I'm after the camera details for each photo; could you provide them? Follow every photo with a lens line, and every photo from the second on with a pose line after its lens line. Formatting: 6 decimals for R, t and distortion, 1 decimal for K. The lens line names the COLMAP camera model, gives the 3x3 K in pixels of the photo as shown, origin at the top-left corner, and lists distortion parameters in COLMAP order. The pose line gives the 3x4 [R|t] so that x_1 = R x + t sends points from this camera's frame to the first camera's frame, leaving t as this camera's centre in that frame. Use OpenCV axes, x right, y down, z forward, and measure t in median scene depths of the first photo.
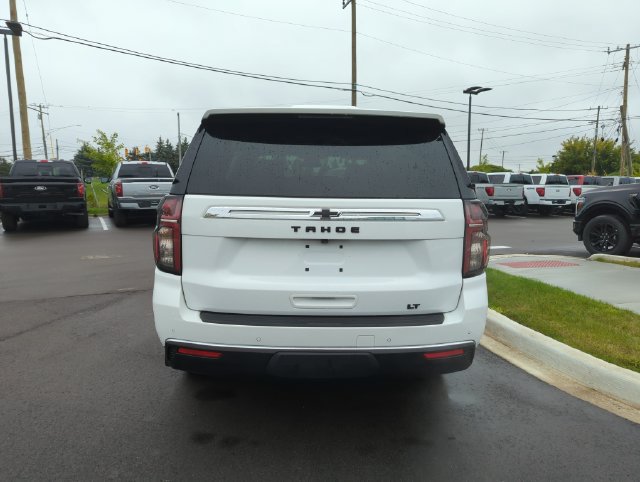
lens RADIAL K [[451.8, 0, 317.9], [0, 451.8, 231.5], [0, 0, 1]] dist [0.055765, -0.002741]
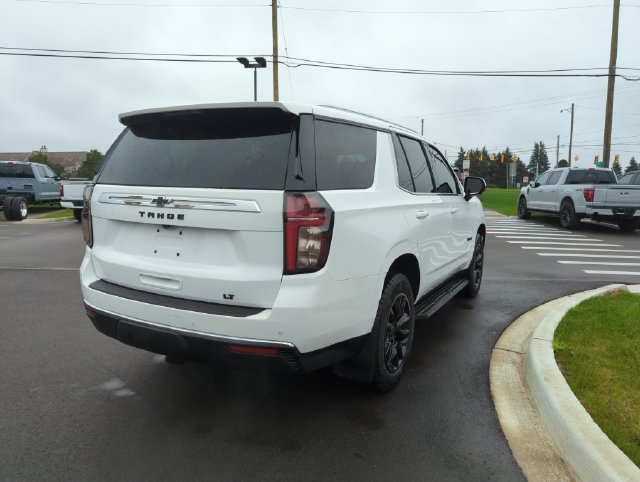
lens RADIAL K [[473.9, 0, 320.0], [0, 473.9, 241.0], [0, 0, 1]] dist [0.034580, -0.003020]
pose [[0.855013, 0.066559, -0.514317, 0.916376], [-0.068805, 0.997522, 0.014709, 0.013245], [0.514022, 0.022812, 0.857474, 0.200295]]
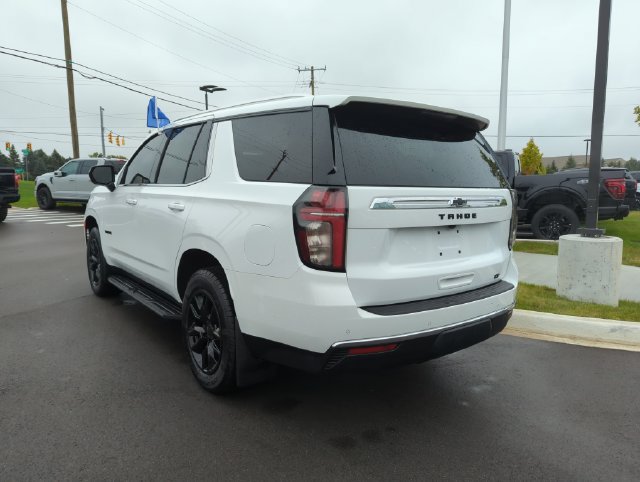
lens RADIAL K [[473.9, 0, 320.0], [0, 473.9, 241.0], [0, 0, 1]] dist [0.034580, -0.003020]
pose [[0.800909, -0.069205, 0.594773, -0.929419], [0.059804, 0.997577, 0.035542, -0.005049], [-0.595792, 0.007104, 0.803107, 0.251330]]
